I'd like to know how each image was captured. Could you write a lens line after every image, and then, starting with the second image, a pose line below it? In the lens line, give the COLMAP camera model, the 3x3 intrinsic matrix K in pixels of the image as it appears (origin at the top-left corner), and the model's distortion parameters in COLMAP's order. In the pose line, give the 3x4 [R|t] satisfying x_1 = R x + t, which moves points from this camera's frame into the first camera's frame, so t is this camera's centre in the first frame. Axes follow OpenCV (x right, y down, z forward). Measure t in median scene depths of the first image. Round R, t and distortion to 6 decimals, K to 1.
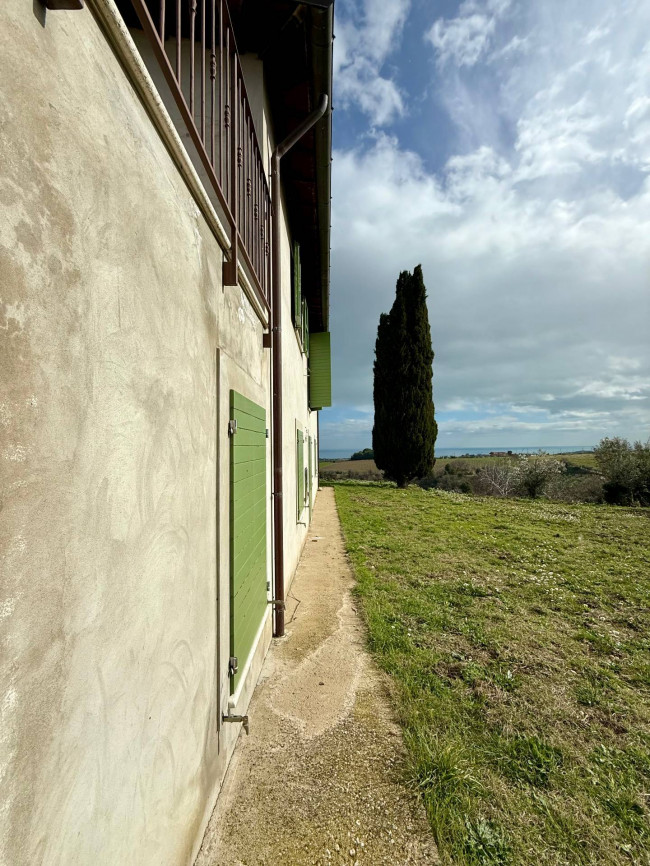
lens RADIAL K [[337.3, 0, 325.0], [0, 337.3, 433.0], [0, 0, 1]] dist [0.000207, -0.005626]
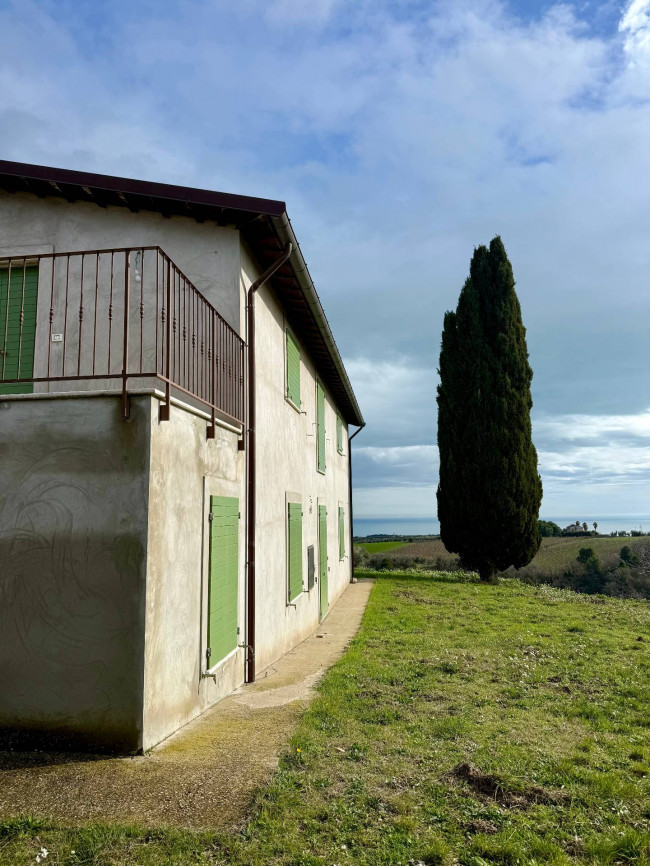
lens RADIAL K [[579.2, 0, 311.1], [0, 579.2, 429.5], [0, 0, 1]] dist [0.089465, -0.114242]
pose [[0.990511, -0.024968, -0.135148, 0.057871], [0.010739, 0.994413, -0.105009, -0.012471], [0.137015, 0.102562, 0.985245, -0.171881]]
